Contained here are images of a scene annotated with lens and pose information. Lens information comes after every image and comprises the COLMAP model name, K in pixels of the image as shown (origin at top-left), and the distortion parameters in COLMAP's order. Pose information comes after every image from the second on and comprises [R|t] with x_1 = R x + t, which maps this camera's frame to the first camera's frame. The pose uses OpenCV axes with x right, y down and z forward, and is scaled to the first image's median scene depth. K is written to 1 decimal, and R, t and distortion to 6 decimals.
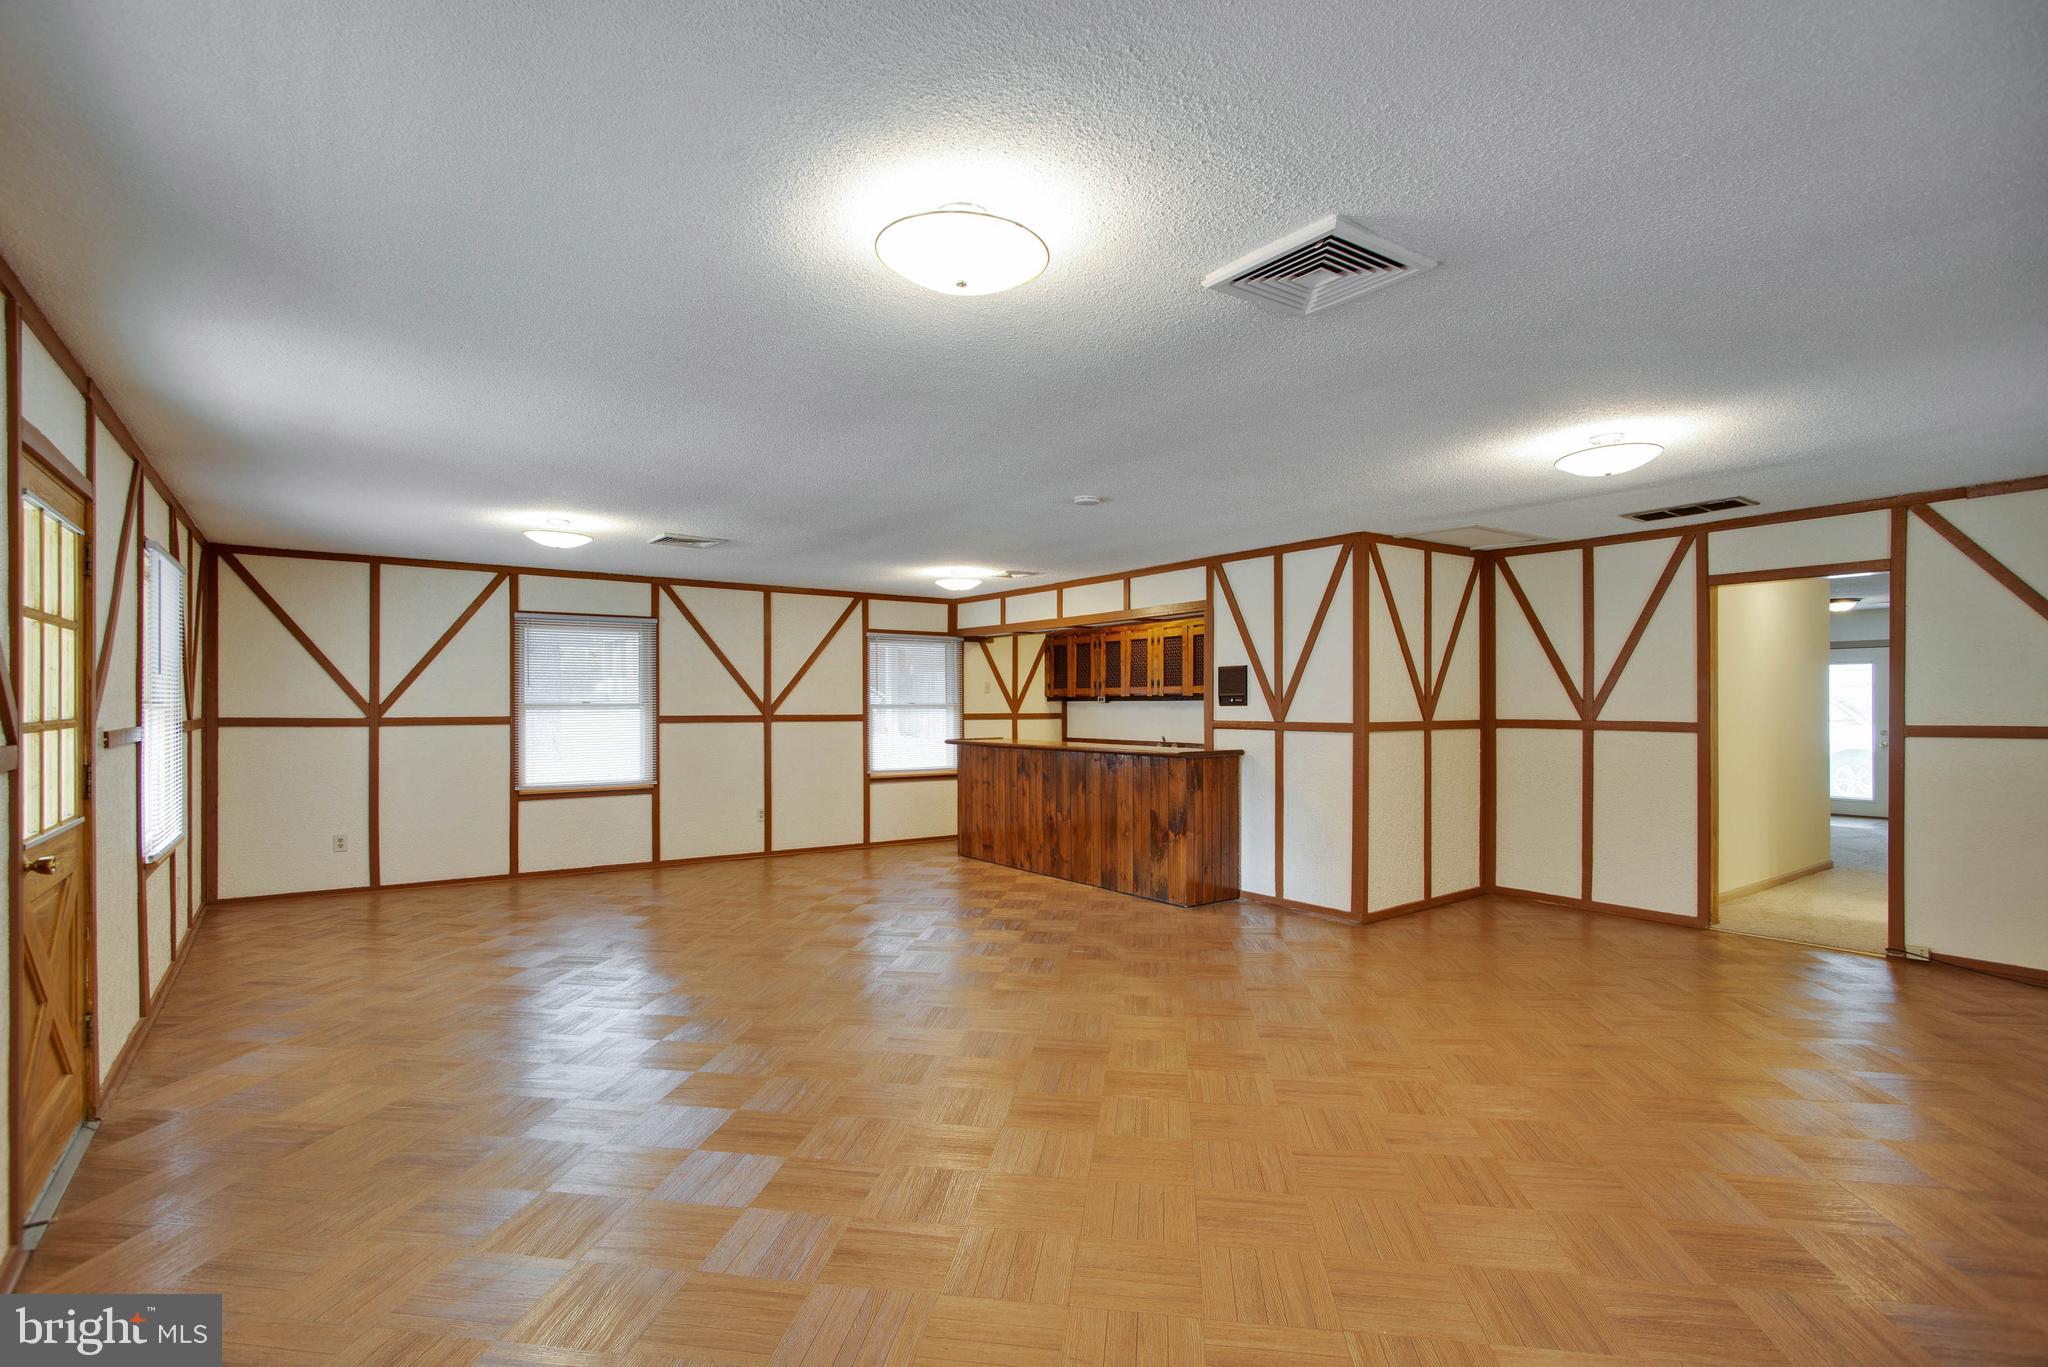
lens RADIAL K [[980.8, 0, 1024.7], [0, 980.8, 702.1], [0, 0, 1]] dist [-0.000195, 0.000115]
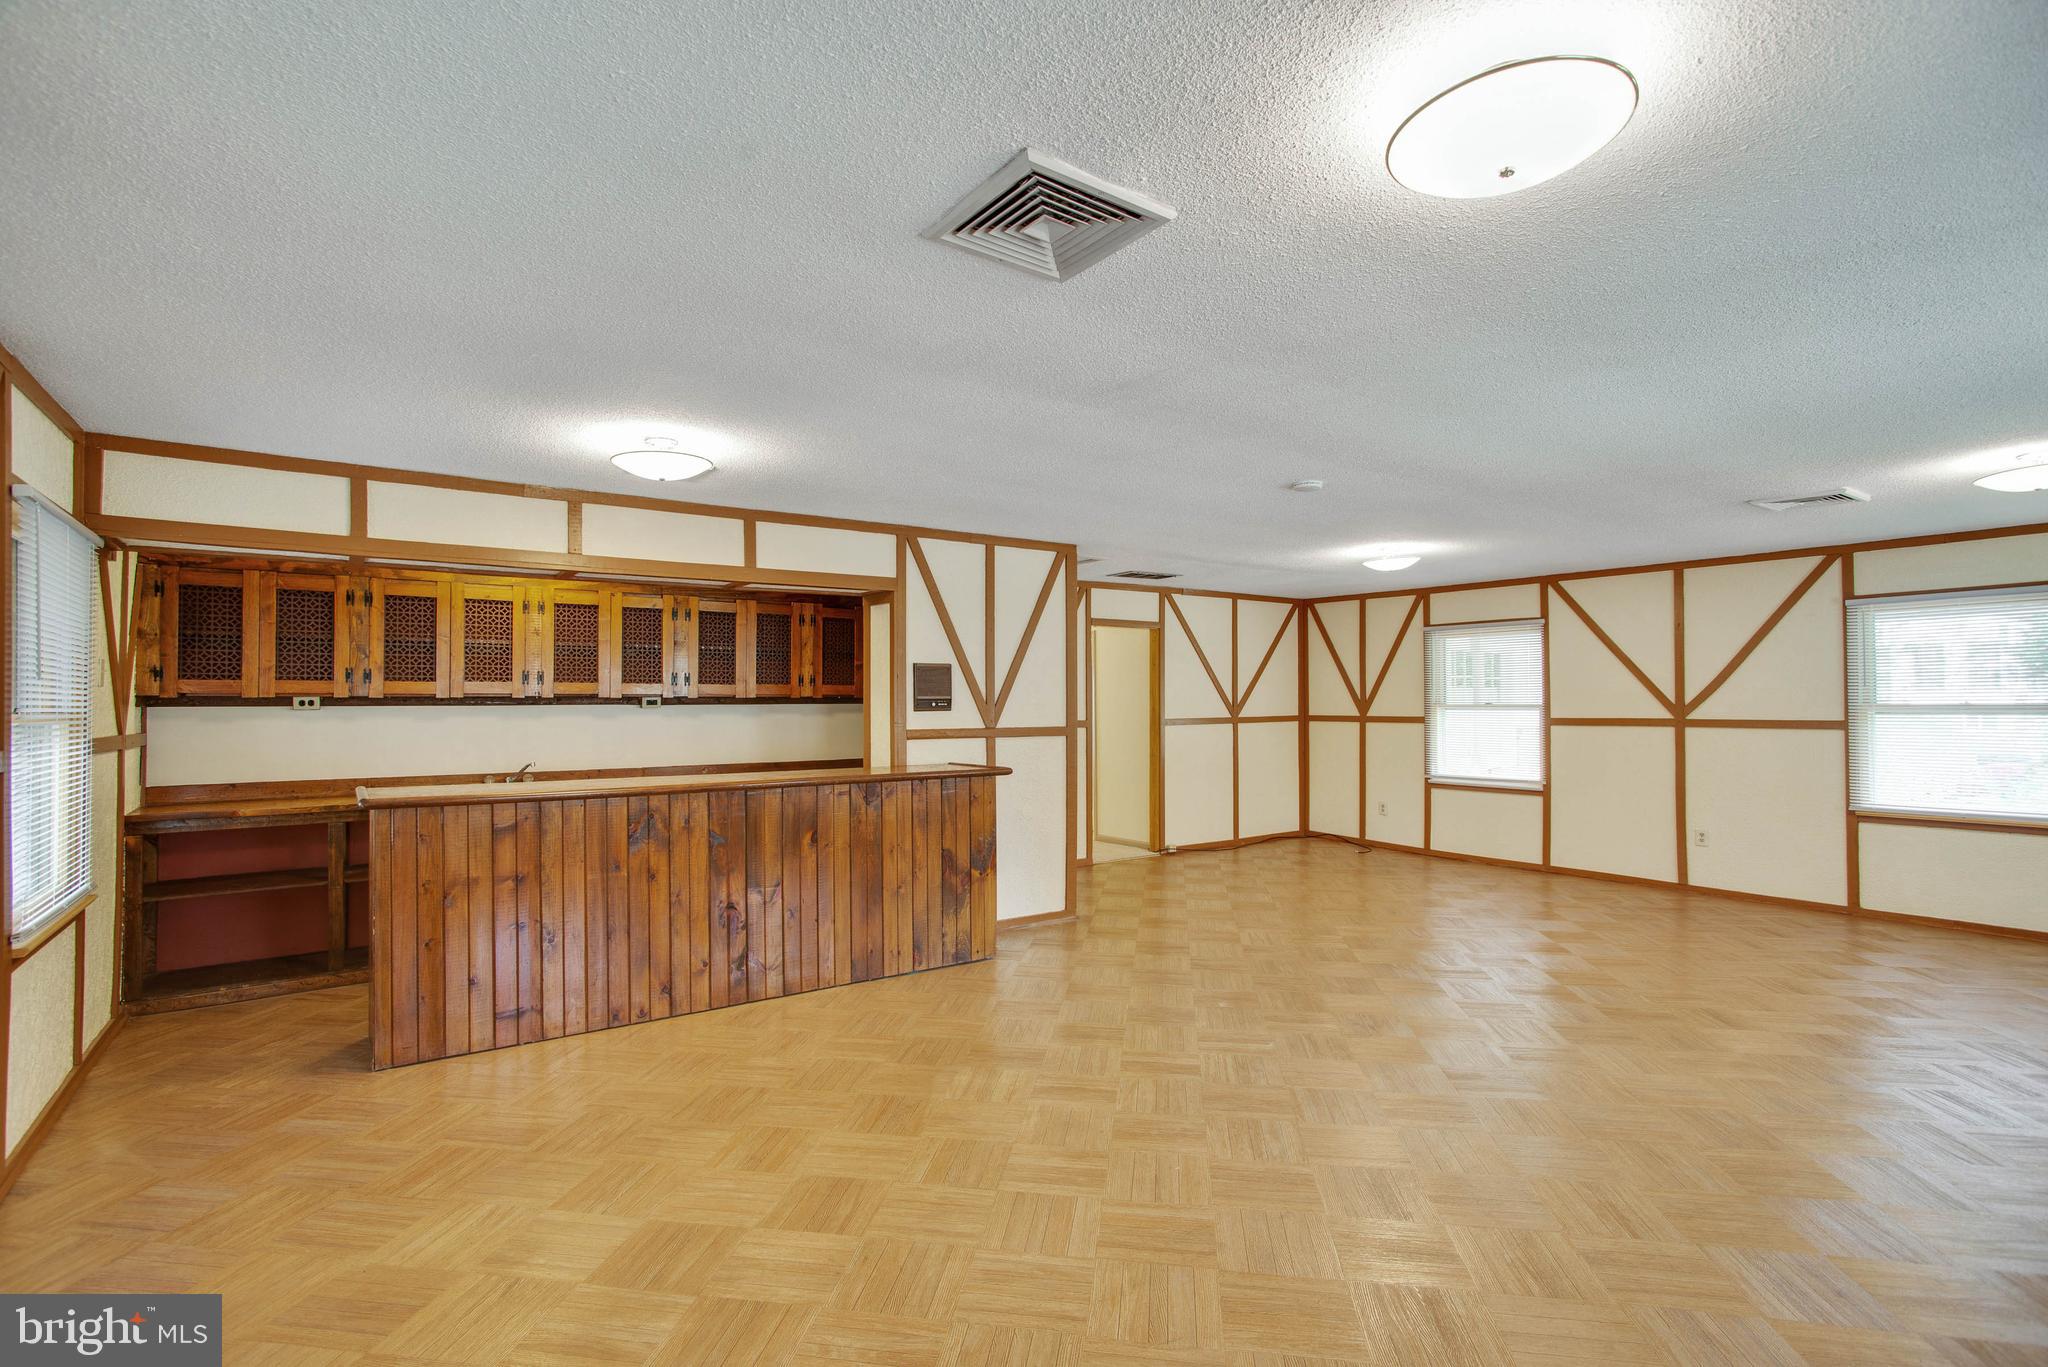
lens RADIAL K [[984.8, 0, 1024.0], [0, 984.8, 683.5], [0, 0, 1]] dist [-0.000419, 0.000057]
pose [[0.012522, 0.024700, 0.999616, -0.607681], [0.003656, 0.999687, -0.024747, 0.001413], [-0.999915, 0.003964, 0.012428, 0.889762]]
